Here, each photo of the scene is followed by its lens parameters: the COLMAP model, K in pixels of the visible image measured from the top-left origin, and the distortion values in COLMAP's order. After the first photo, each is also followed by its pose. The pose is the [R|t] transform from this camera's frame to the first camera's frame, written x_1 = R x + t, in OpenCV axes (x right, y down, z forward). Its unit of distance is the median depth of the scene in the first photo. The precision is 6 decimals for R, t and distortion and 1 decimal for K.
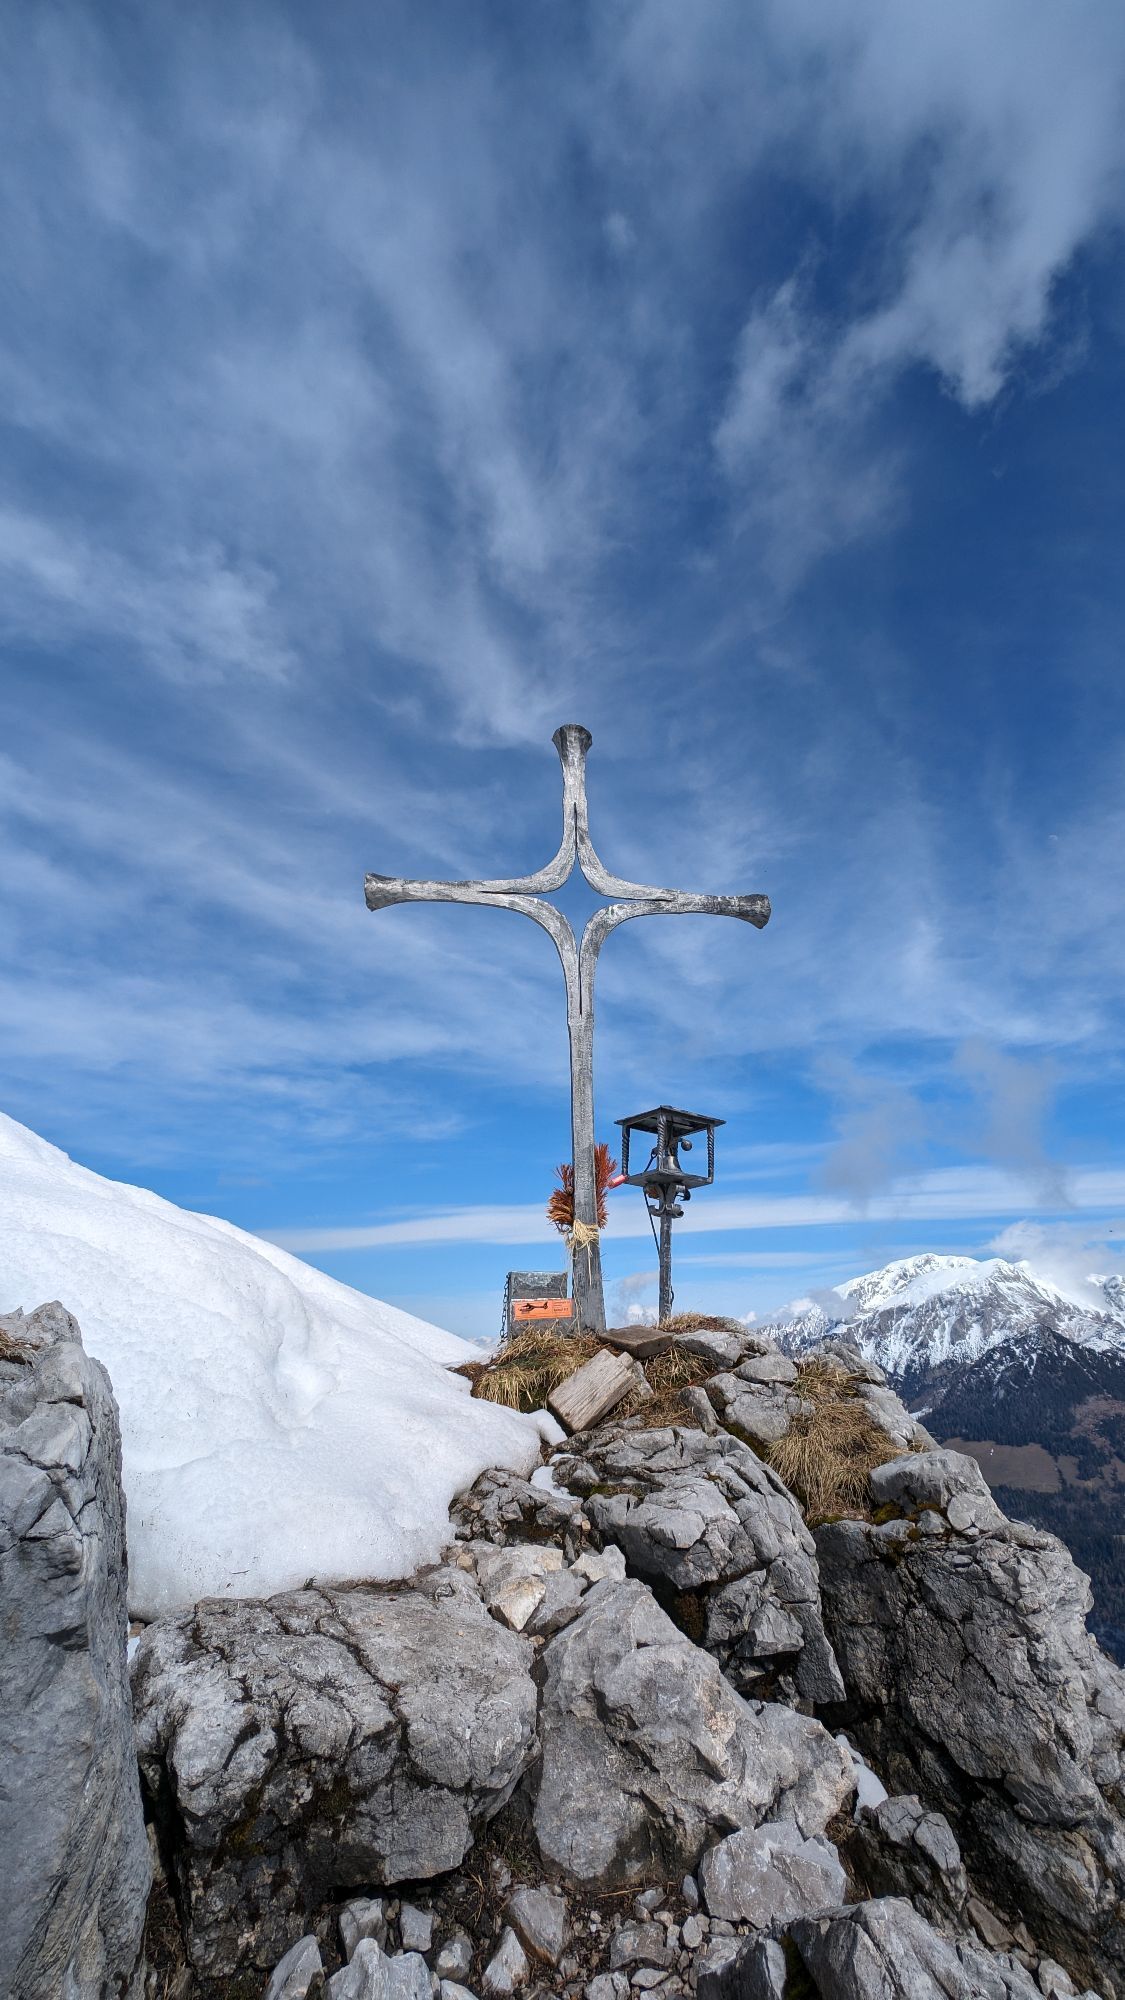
lens RADIAL K [[899.3, 0, 577.9], [0, 899.3, 1019.6], [0, 0, 1]] dist [0.032833, -0.024532]
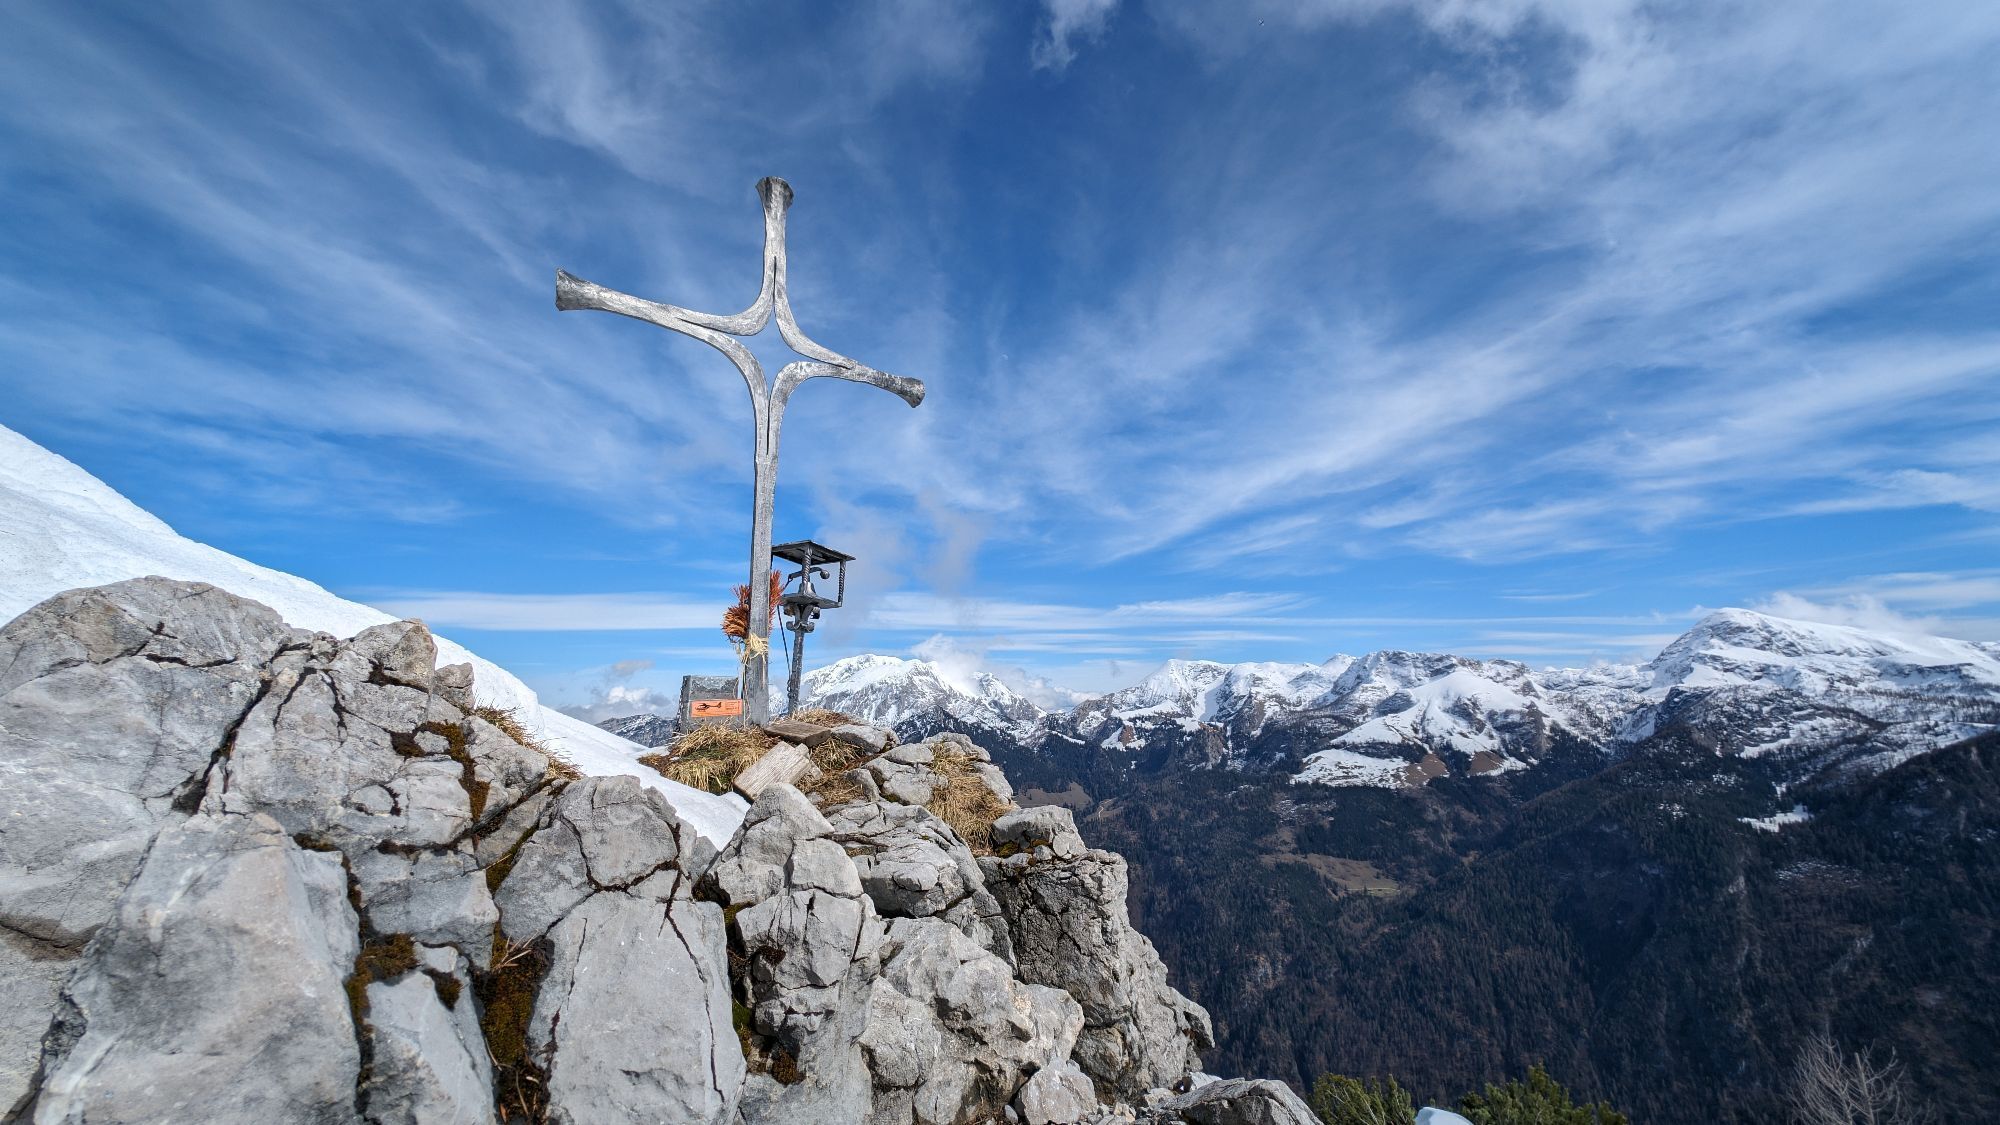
lens RADIAL K [[742.5, 0, 988.6], [0, 742.5, 560.2], [0, 0, 1]] dist [0.003122, -0.002783]
pose [[0.867742, 0.100820, 0.486682, -0.191320], [-0.164088, 0.982418, 0.089051, -0.003494], [-0.469147, -0.157132, 0.869029, 0.041407]]
